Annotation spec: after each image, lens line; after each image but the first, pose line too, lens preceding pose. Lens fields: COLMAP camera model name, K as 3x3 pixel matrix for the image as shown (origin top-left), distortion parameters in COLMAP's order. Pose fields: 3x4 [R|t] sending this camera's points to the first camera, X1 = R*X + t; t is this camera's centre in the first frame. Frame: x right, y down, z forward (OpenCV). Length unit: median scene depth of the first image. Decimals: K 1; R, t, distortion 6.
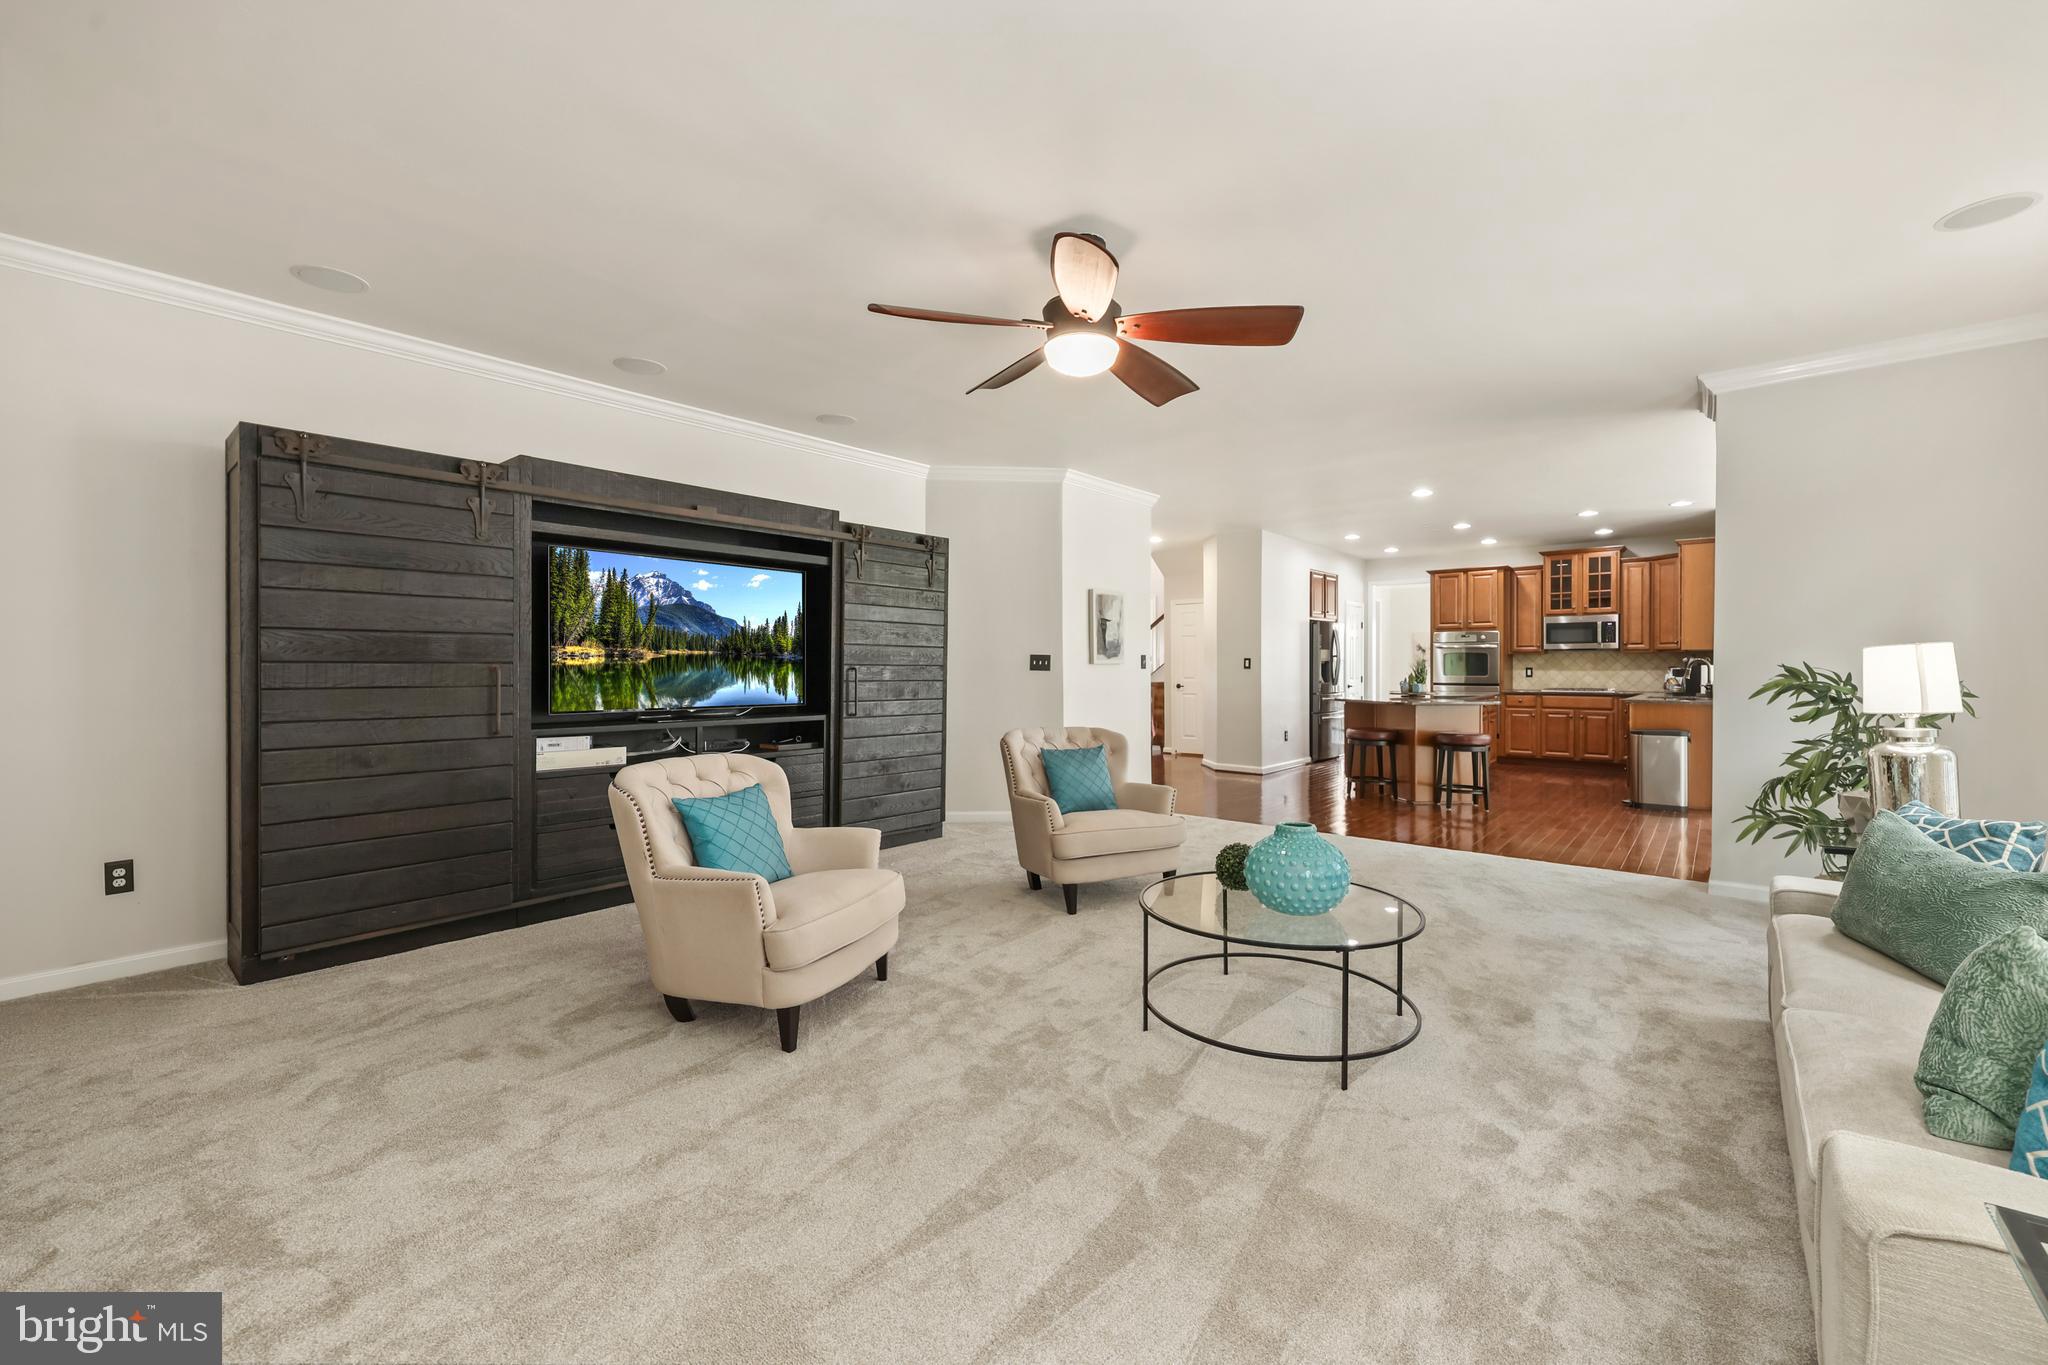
lens RADIAL K [[840.3, 0, 1023.0], [0, 840.3, 672.6], [0, 0, 1]] dist [0.002570, 0.000323]
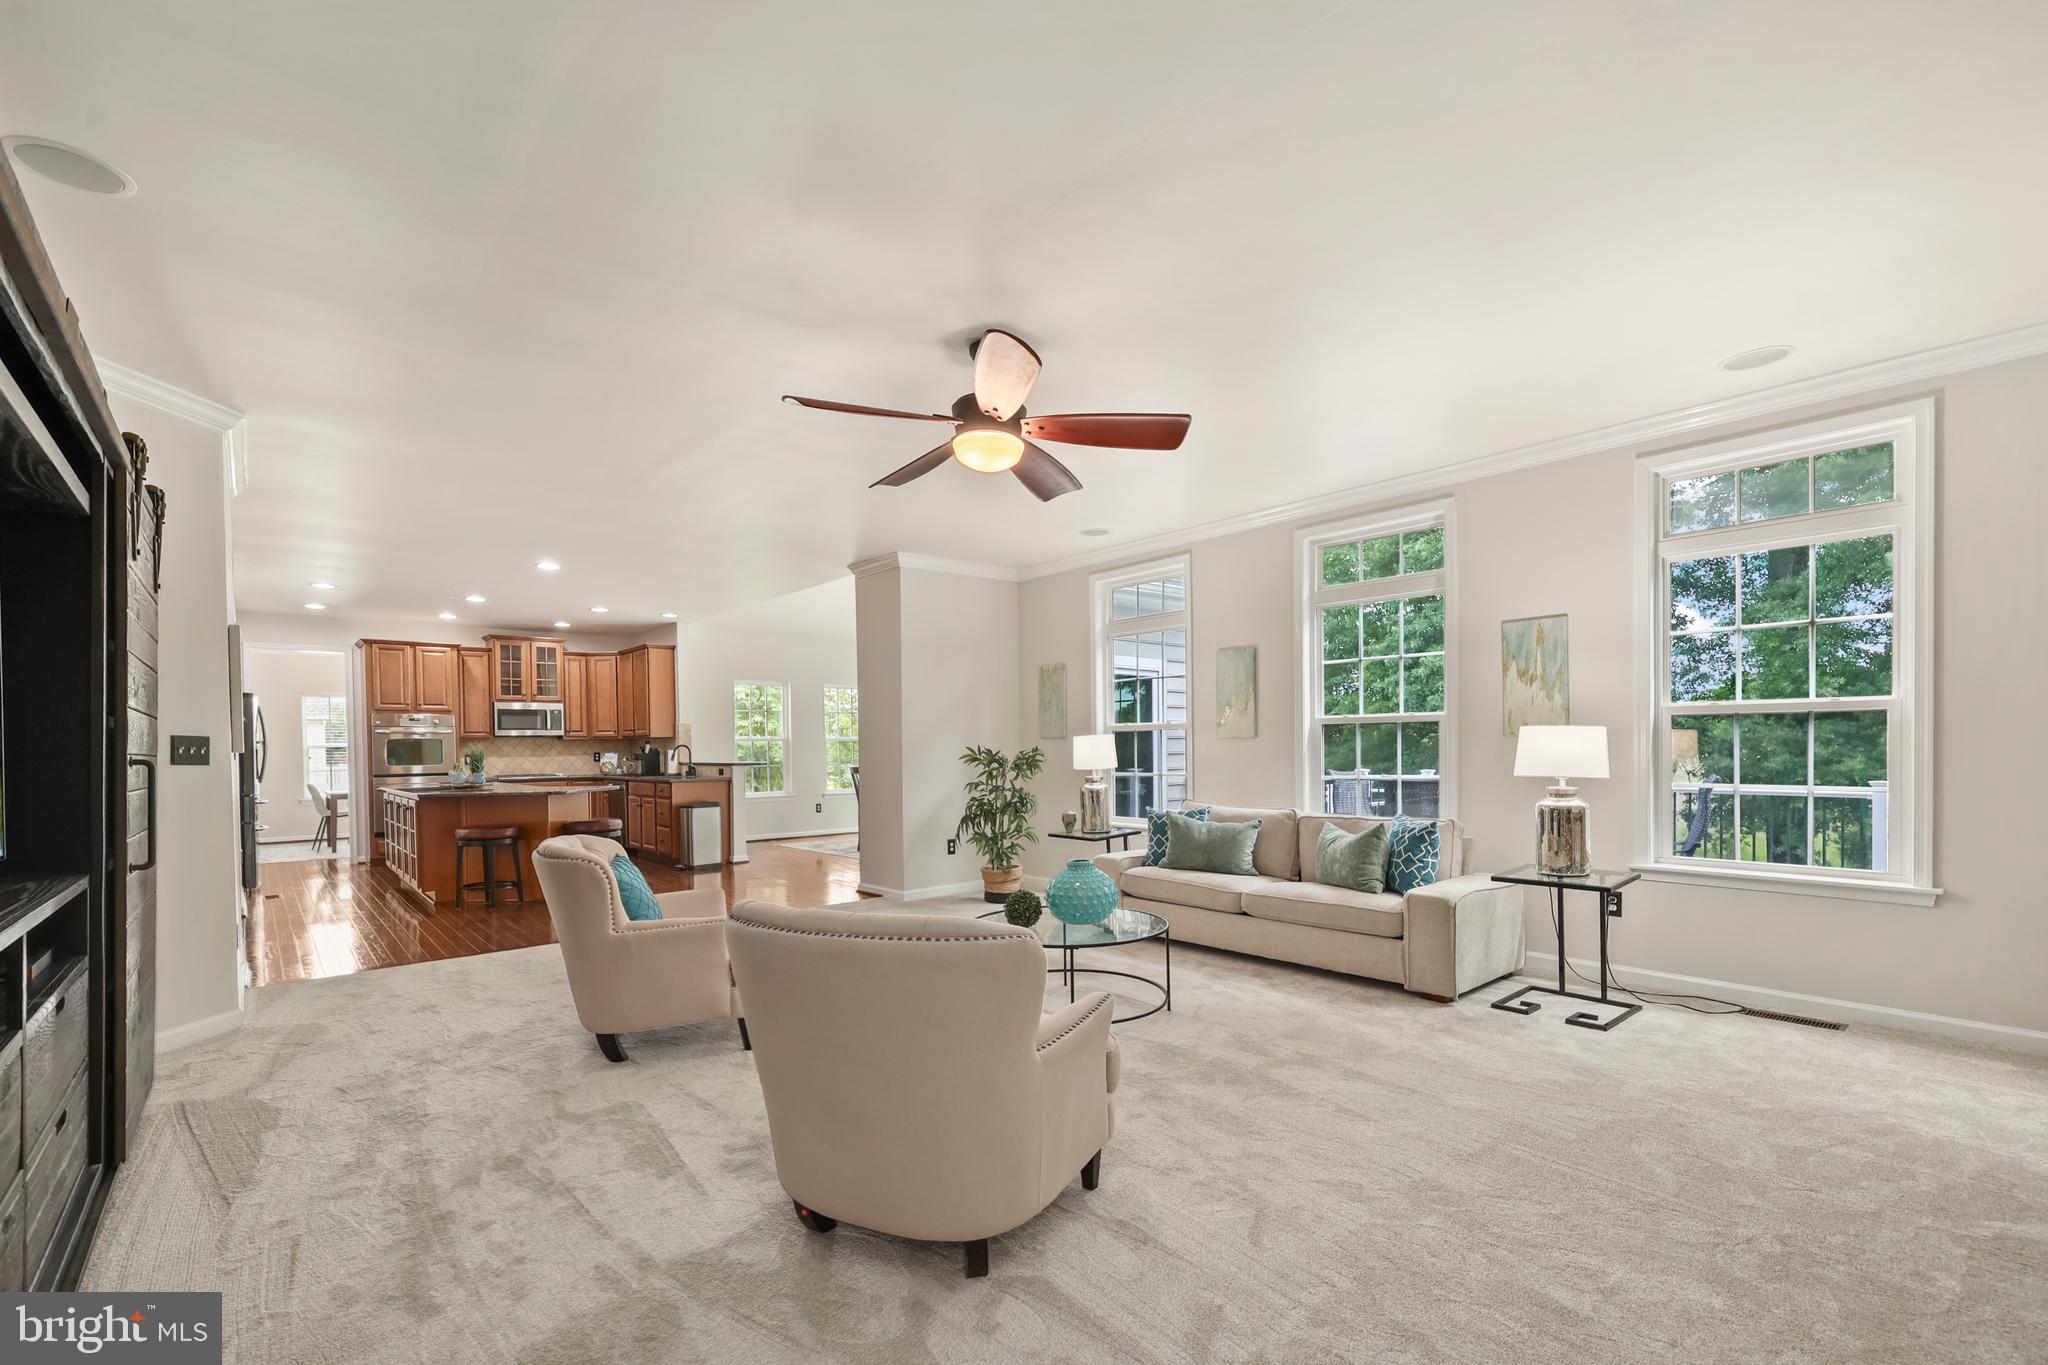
lens RADIAL K [[899.8, 0, 1035.9], [0, 899.8, 756.4], [0, 0, 1]] dist [0.001910, 0.000113]
pose [[0.138294, -0.012863, 0.990308, -0.327843], [0.020421, 0.999740, 0.010134, -0.001698], [-0.990181, 0.018821, 0.138521, 0.248217]]
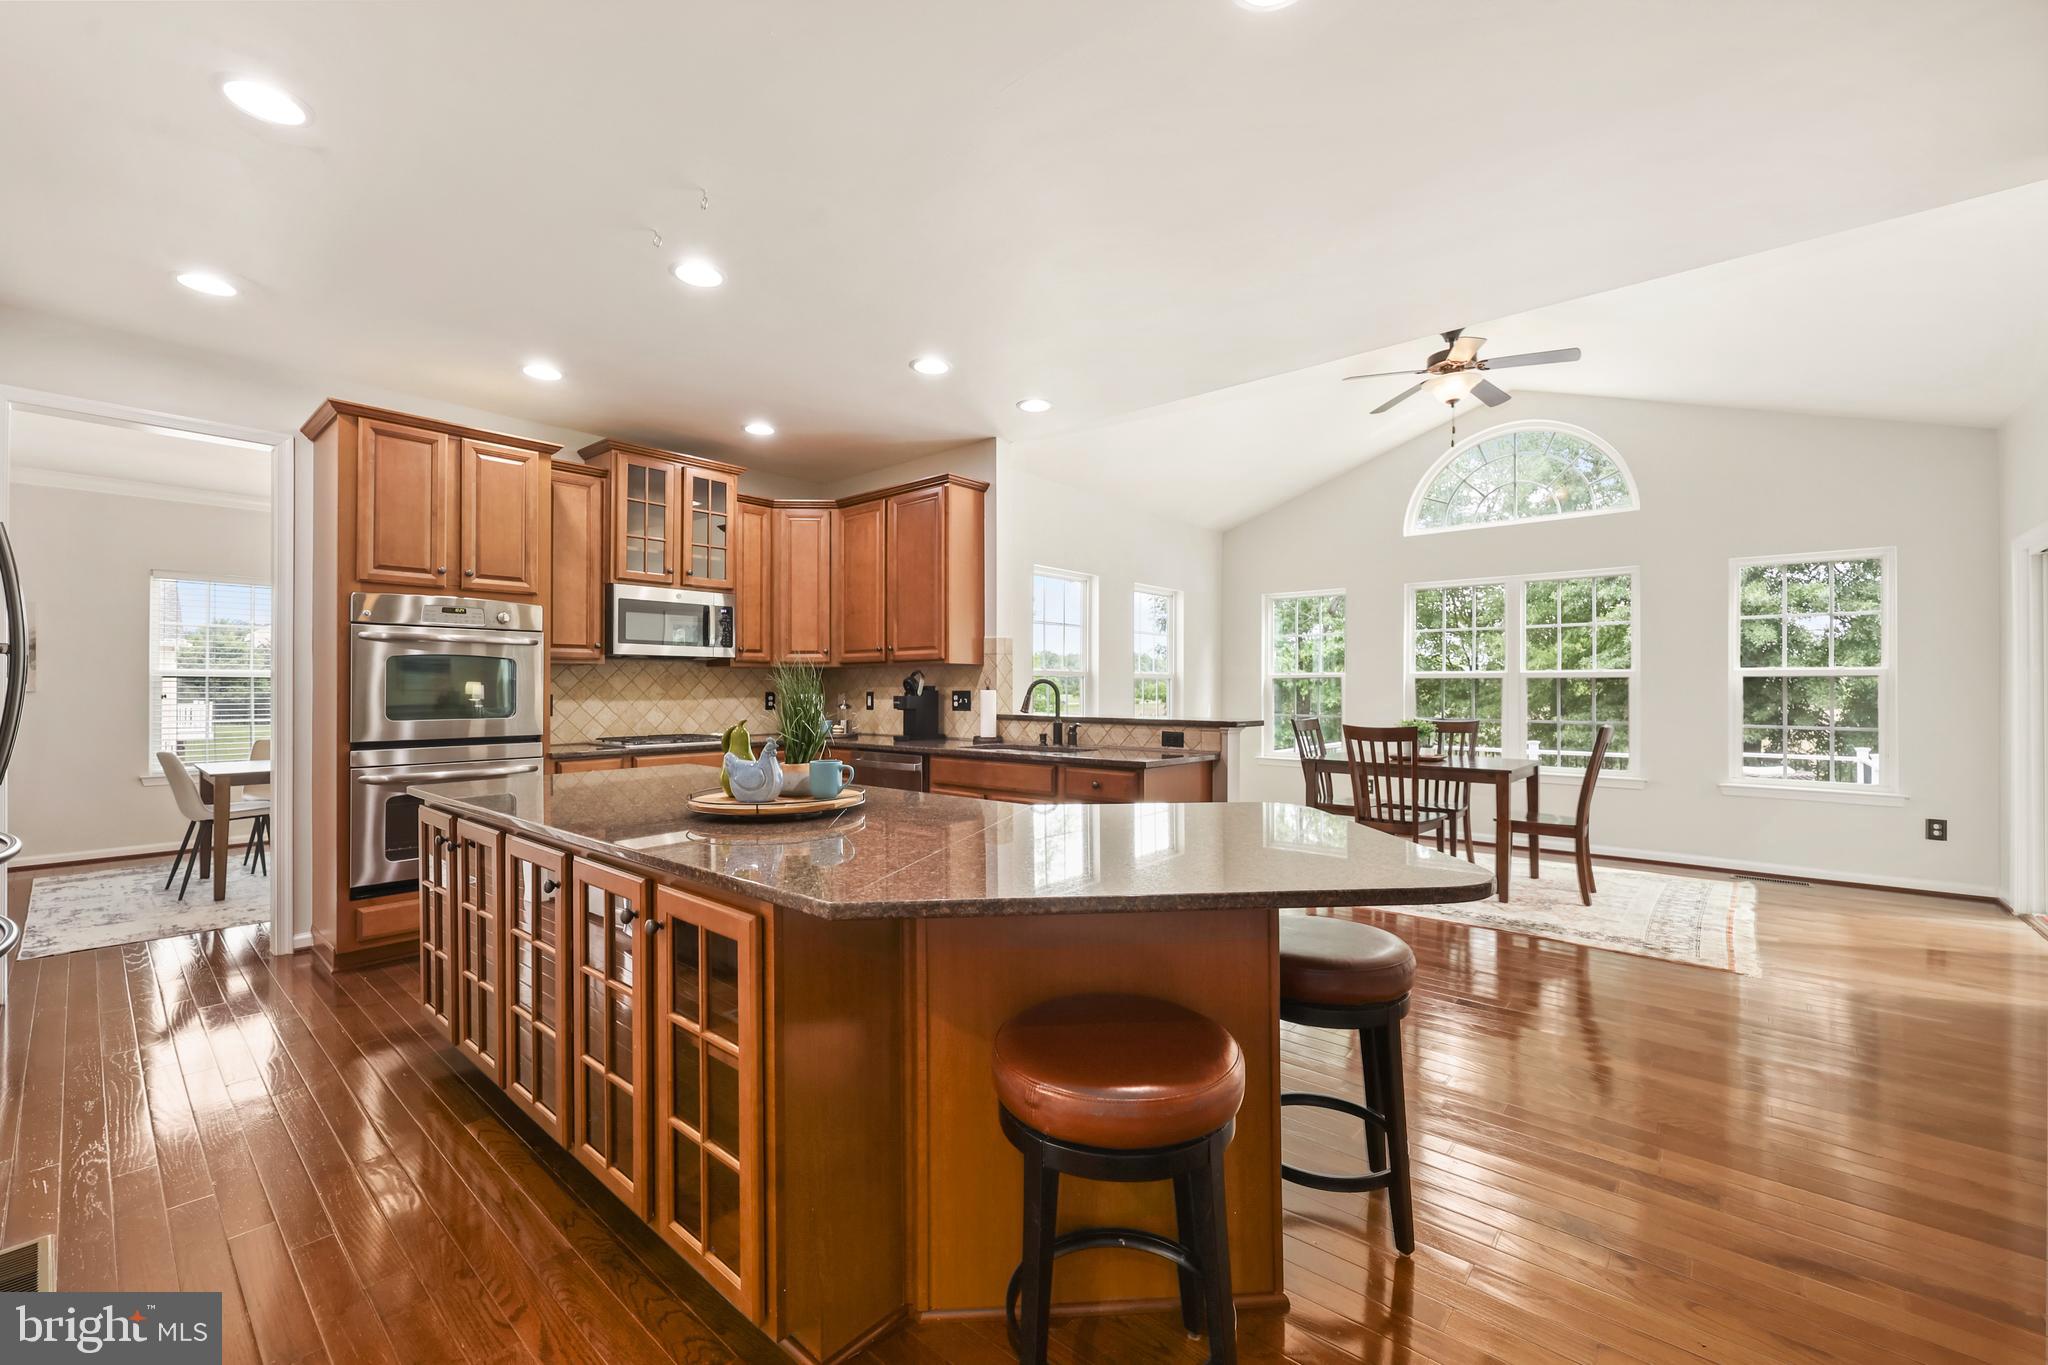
lens RADIAL K [[840.3, 0, 1029.4], [0, 840.3, 687.6], [0, 0, 1]] dist [0.002570, 0.000323]
pose [[0.007467, 0.004658, 0.999961, 0.168363], [0.009163, 0.999947, -0.004726, -0.005504], [-0.999930, 0.009198, 0.007424, 0.790262]]
